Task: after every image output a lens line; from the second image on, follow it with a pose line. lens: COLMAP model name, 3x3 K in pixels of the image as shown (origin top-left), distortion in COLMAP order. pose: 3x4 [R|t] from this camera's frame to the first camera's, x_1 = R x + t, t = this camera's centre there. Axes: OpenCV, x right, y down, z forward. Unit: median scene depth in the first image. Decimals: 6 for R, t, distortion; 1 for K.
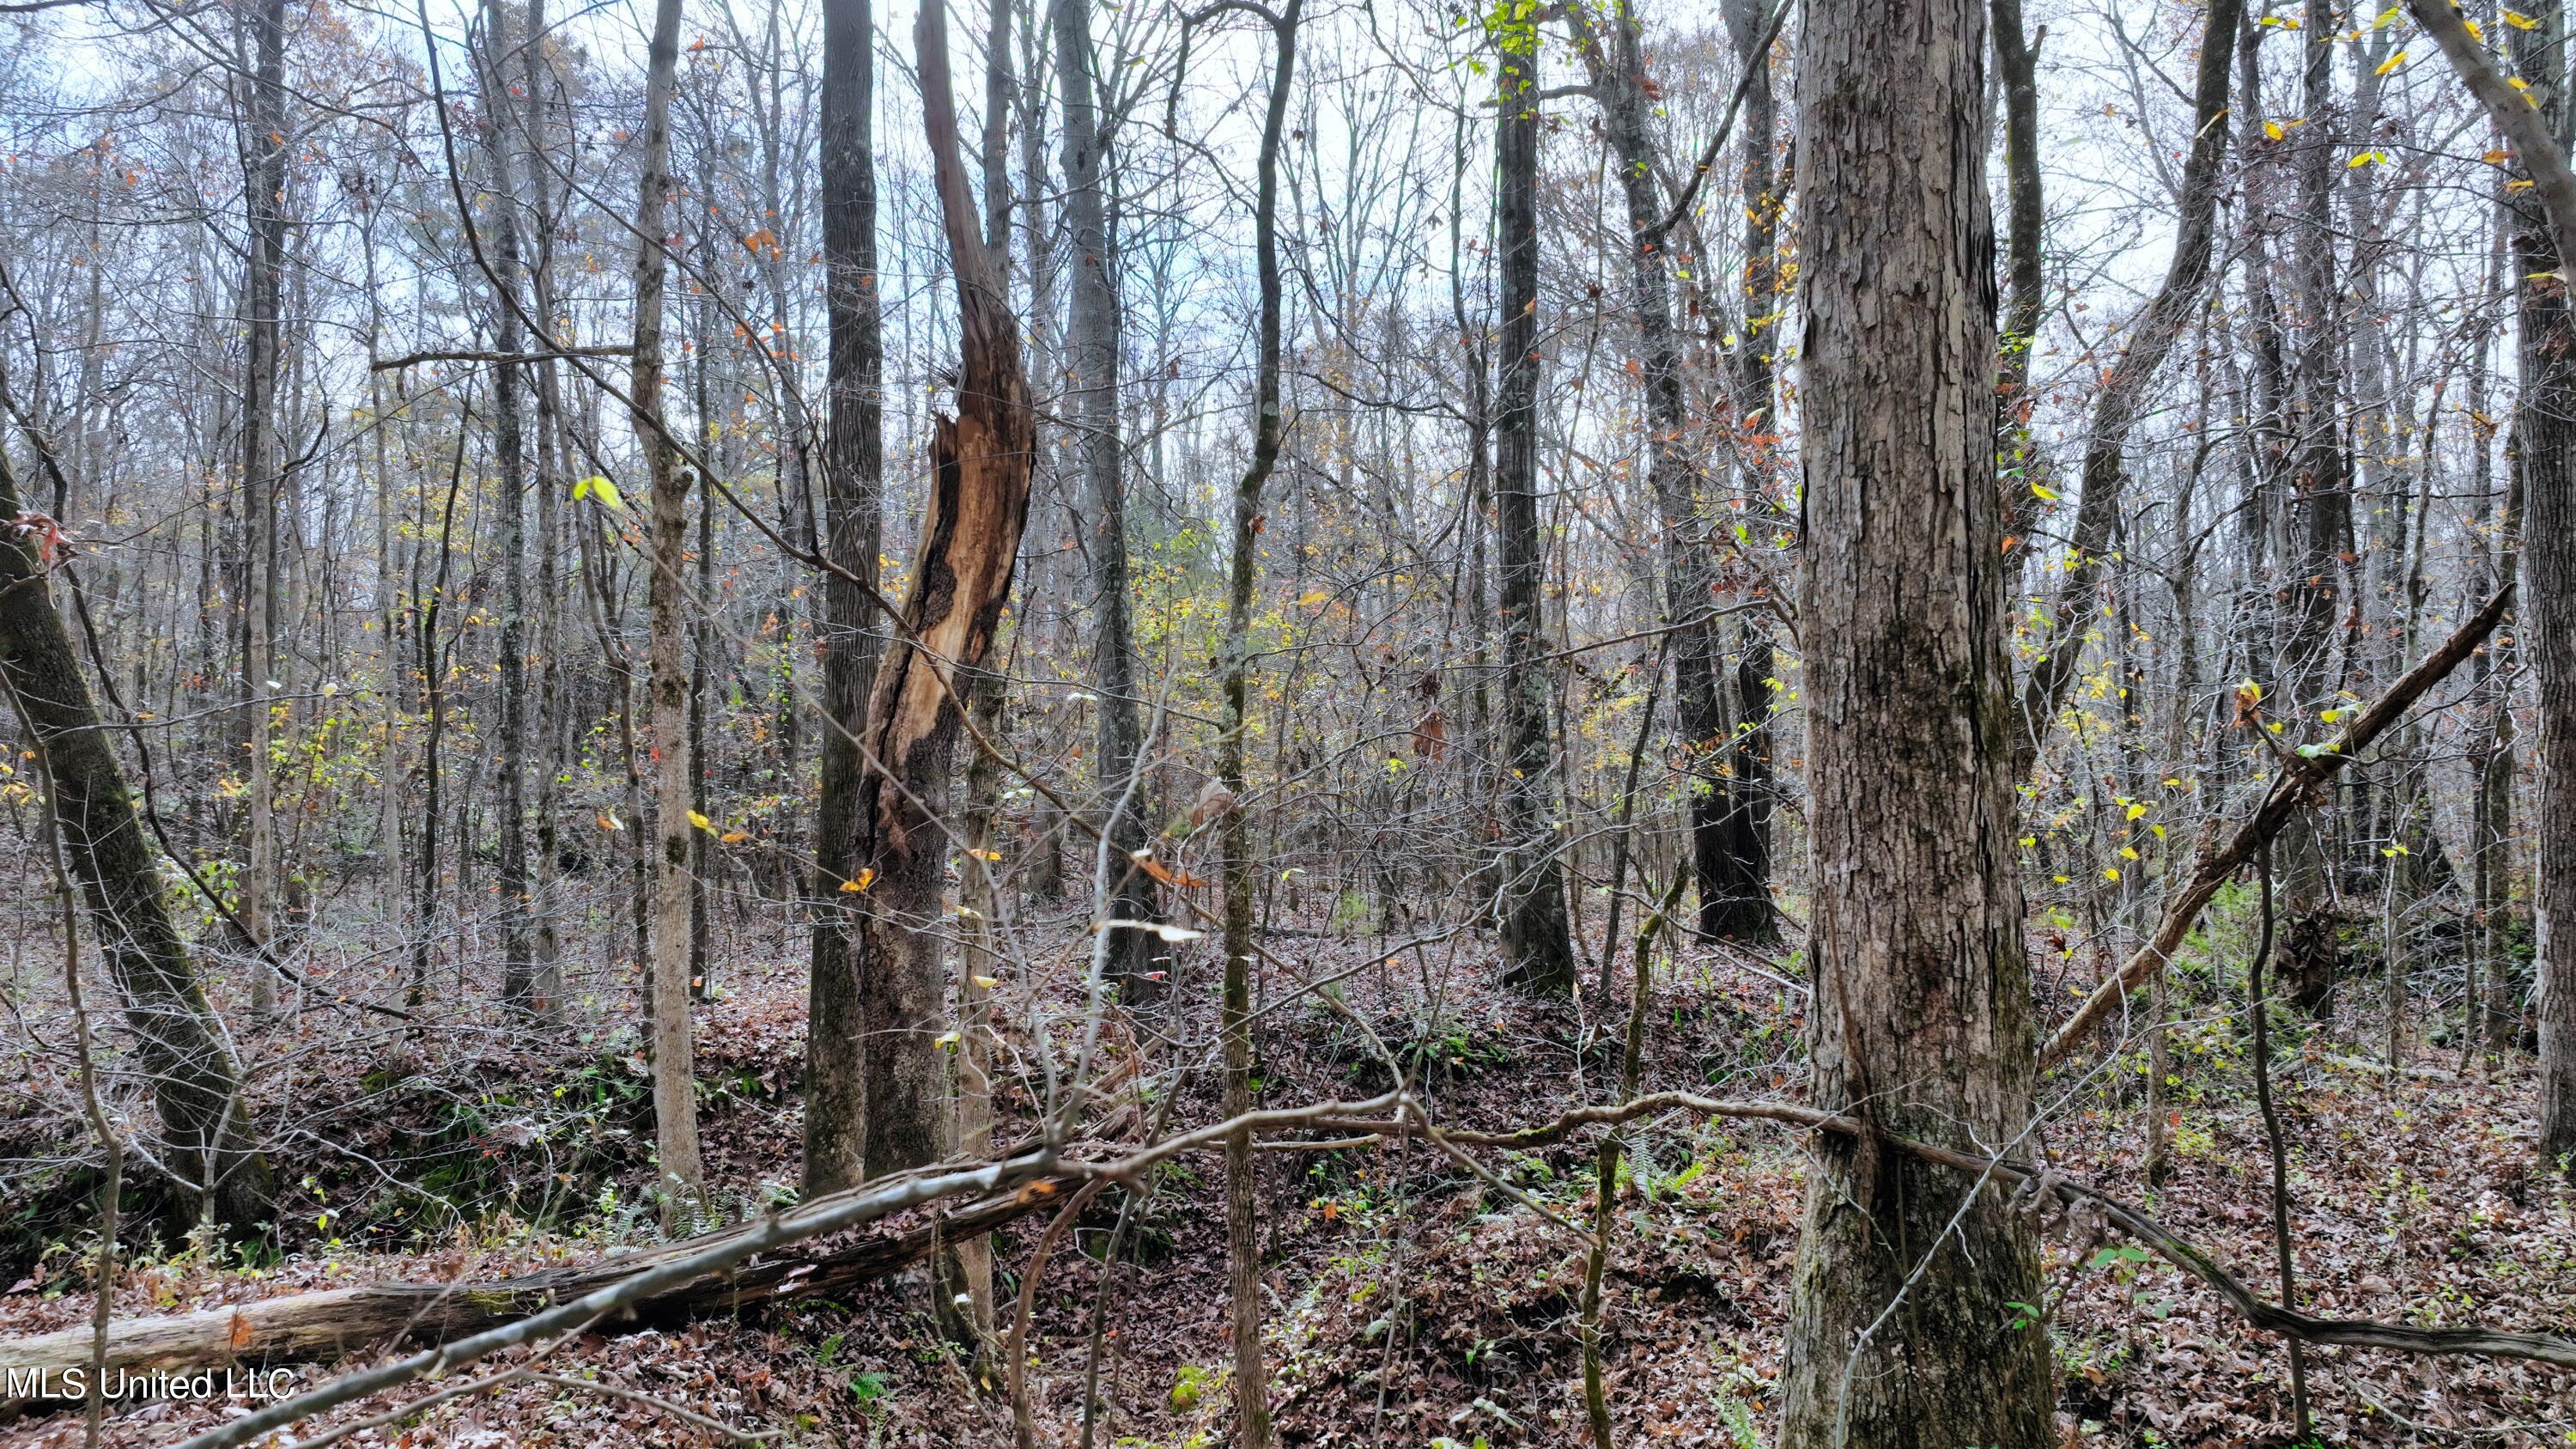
lens RADIAL K [[1830.3, 0, 1297.7], [0, 1830.3, 731.2], [0, 0, 1]] dist [0.002623, 0.016936]
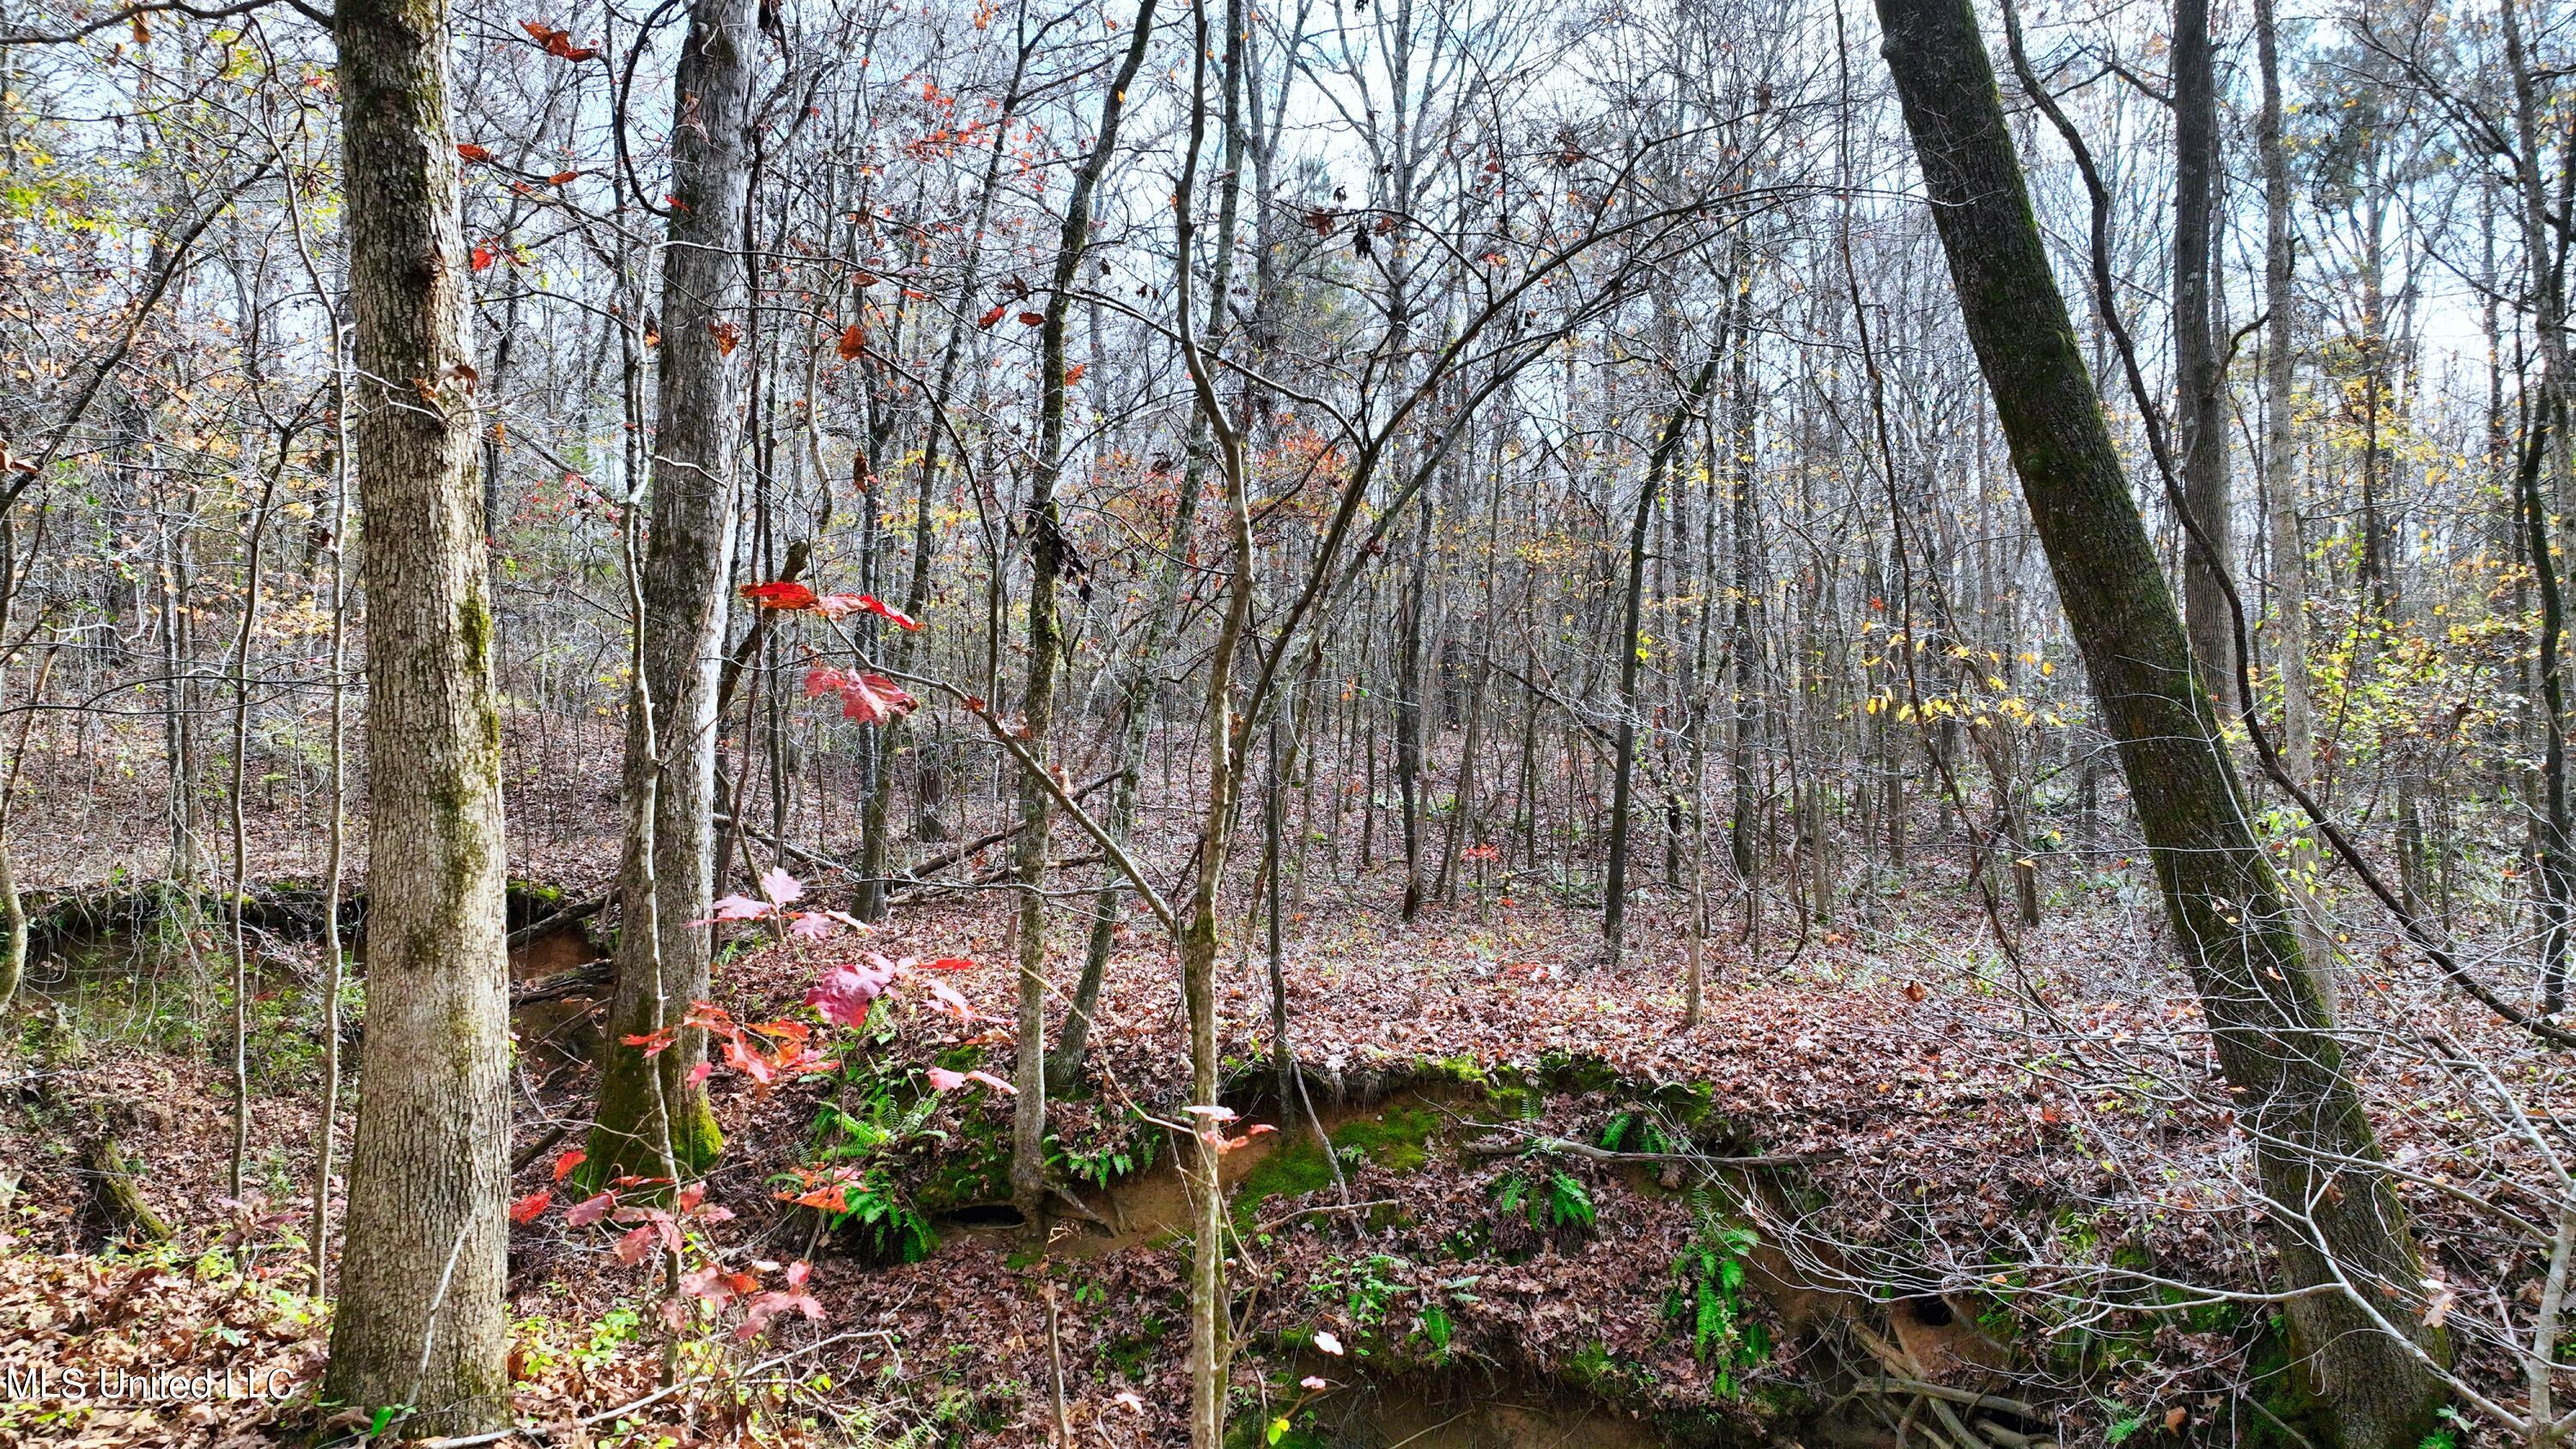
lens RADIAL K [[1830.3, 0, 1285.6], [0, 1830.3, 718.9], [0, 0, 1]] dist [0.002623, 0.016936]
pose [[0.602470, -0.041655, -0.797054, -0.275470], [0.029231, 0.999119, -0.030121, 0.048086], [0.797606, -0.005152, 0.603157, 0.311507]]
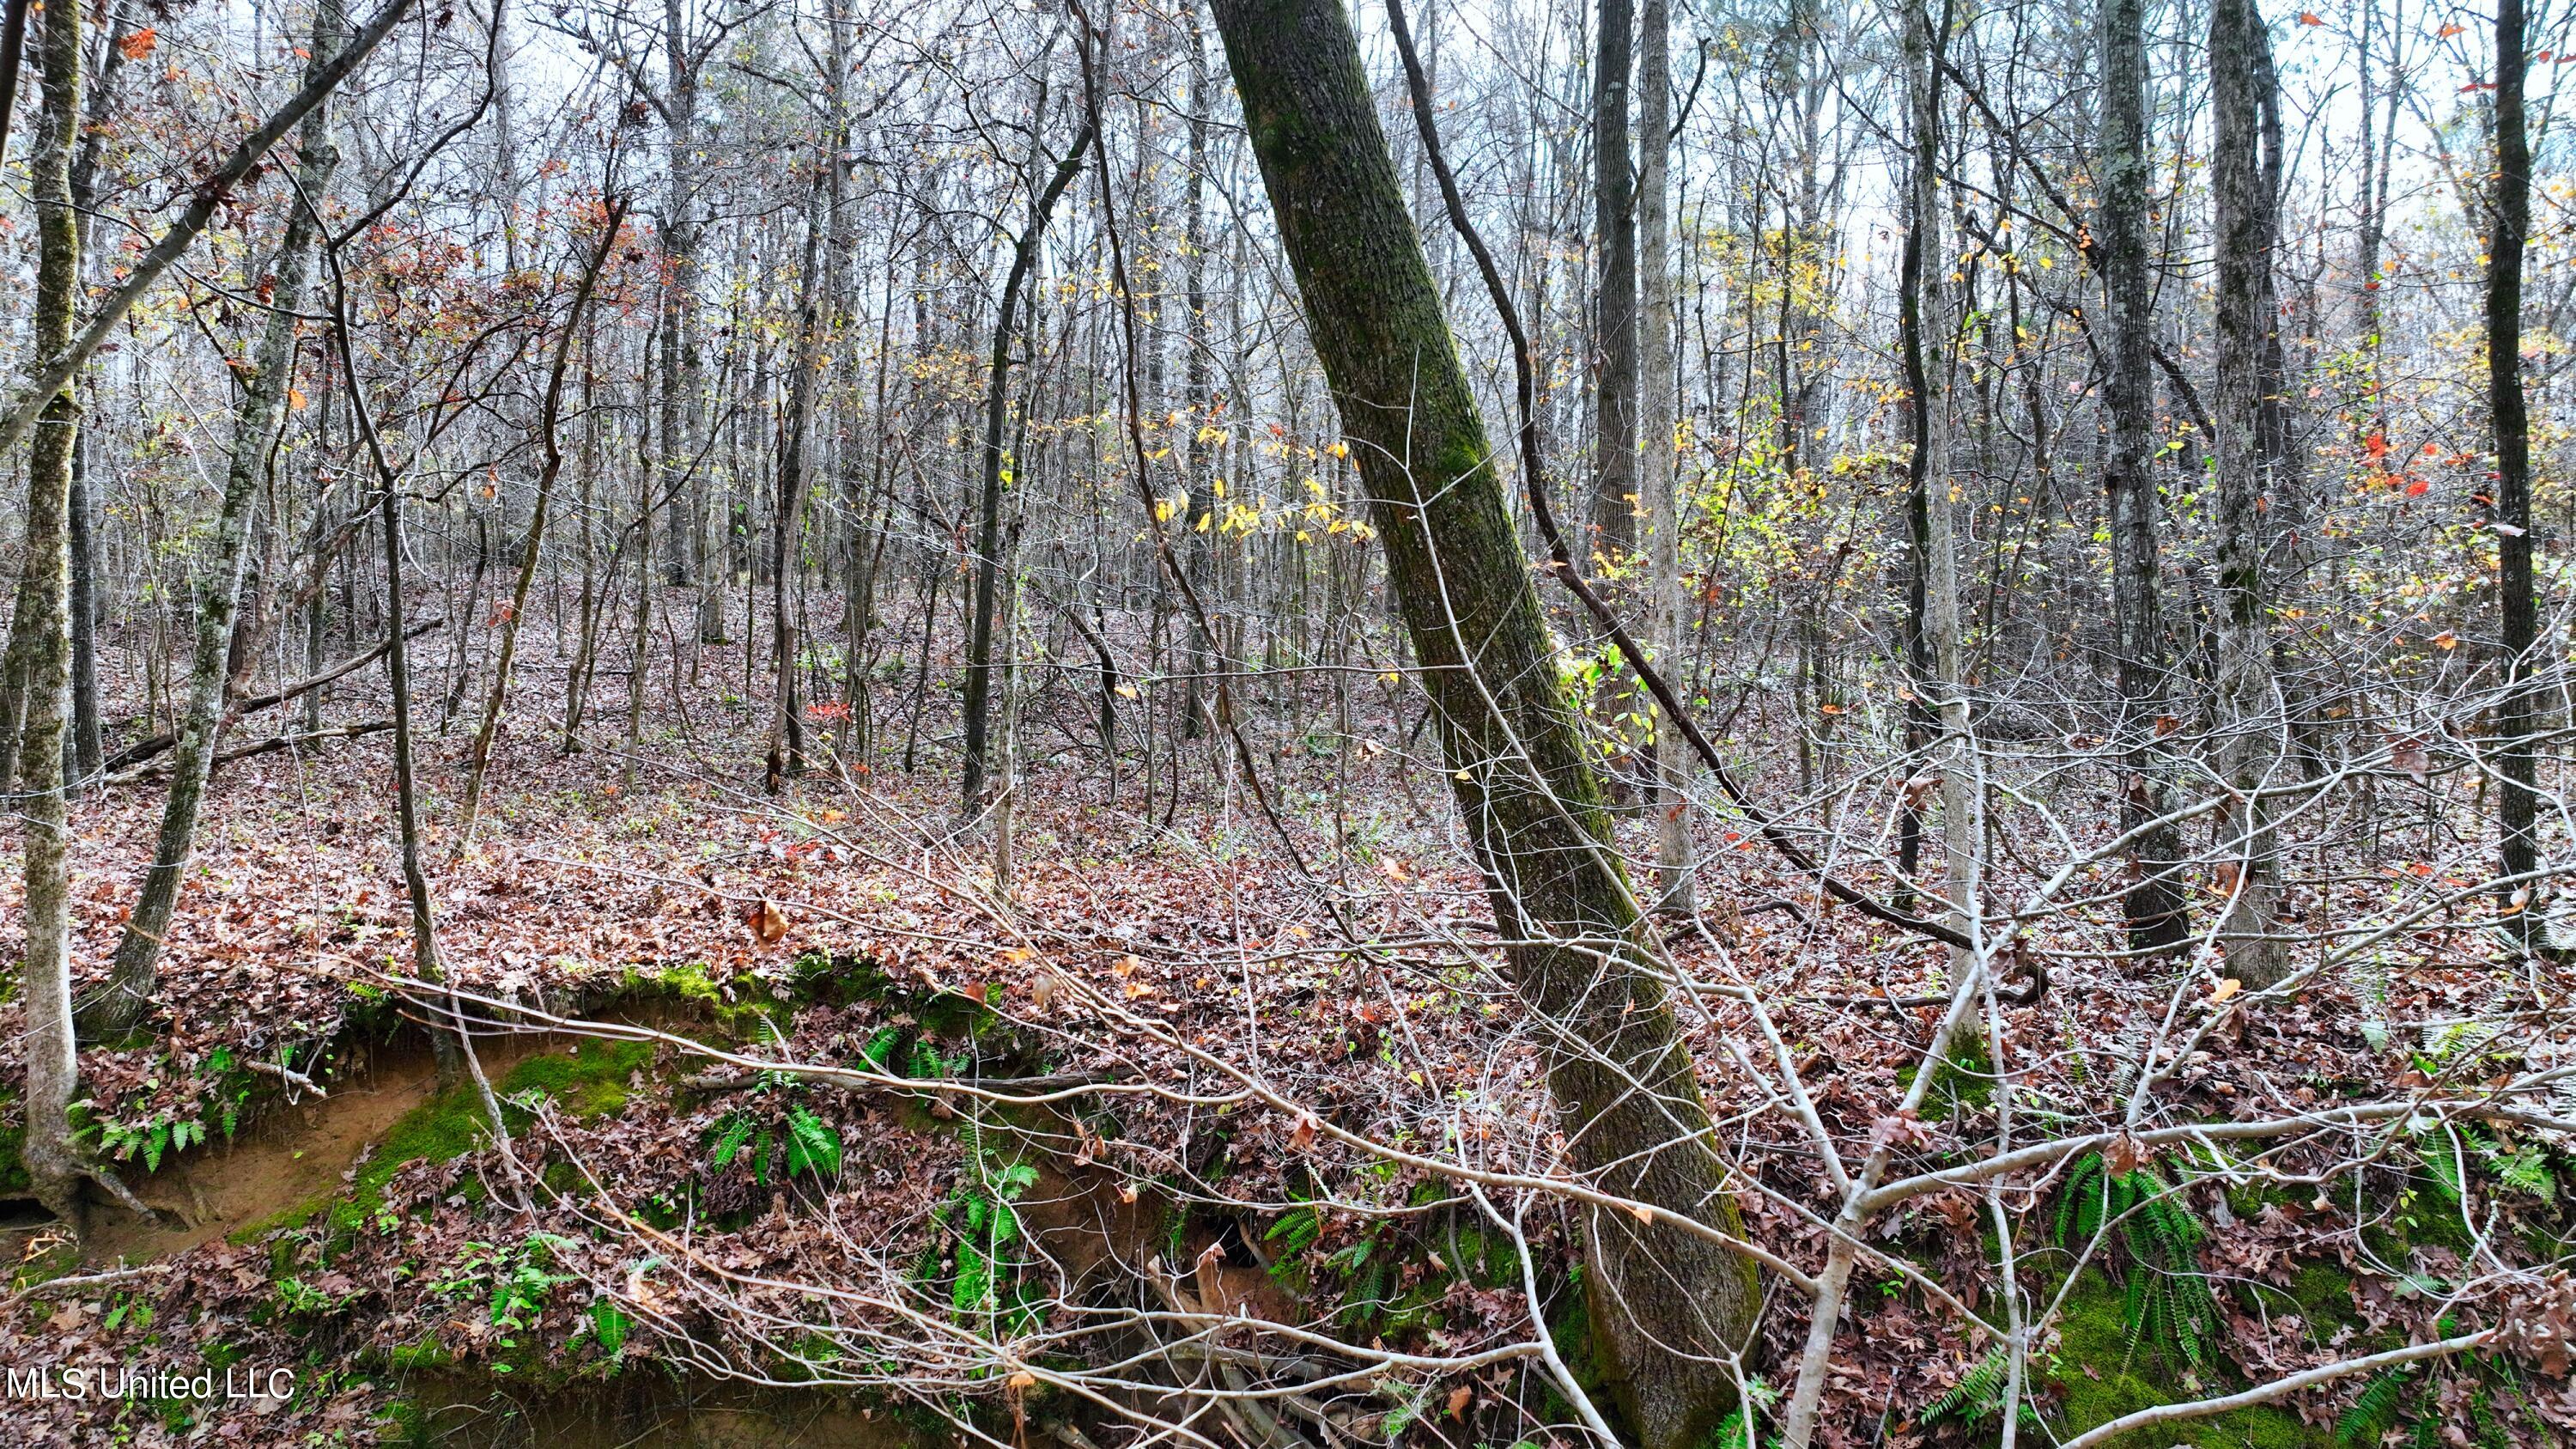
lens RADIAL K [[1830.3, 0, 1293.0], [0, 1830.3, 721.5], [0, 0, 1]] dist [0.002623, 0.016936]
pose [[0.787900, 0.011168, -0.615702, -0.329354], [0.026024, 0.998338, 0.051411, 0.064655], [0.615253, -0.056529, 0.786300, 0.506940]]
